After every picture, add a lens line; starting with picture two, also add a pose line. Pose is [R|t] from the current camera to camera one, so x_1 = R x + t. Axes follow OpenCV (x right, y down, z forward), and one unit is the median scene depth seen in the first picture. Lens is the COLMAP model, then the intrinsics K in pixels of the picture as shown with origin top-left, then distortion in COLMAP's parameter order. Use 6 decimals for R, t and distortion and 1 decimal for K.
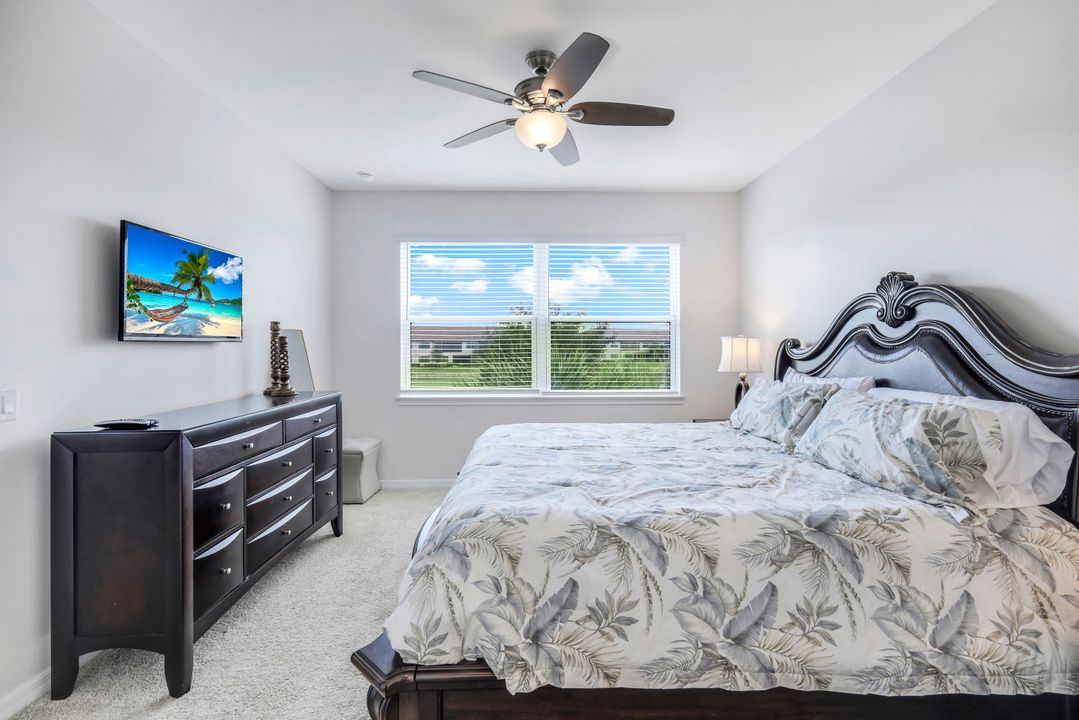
lens RADIAL K [[486.6, 0, 544.6], [0, 486.6, 355.2], [0, 0, 1]] dist [0.003012, 0.000098]
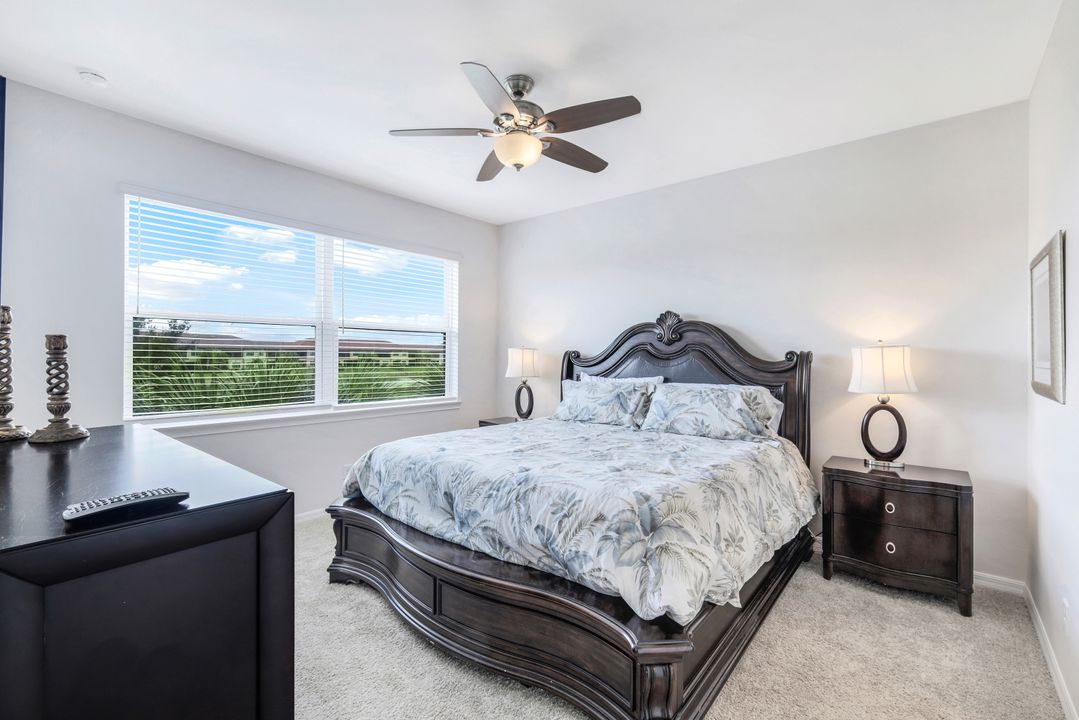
lens RADIAL K [[486.6, 0, 544.6], [0, 486.6, 355.2], [0, 0, 1]] dist [0.003012, 0.000098]
pose [[0.645929, 0.006769, 0.763367, -0.749016], [0.006493, 0.999876, -0.014360, -0.003860], [-0.763369, 0.014232, 0.645805, 0.261611]]
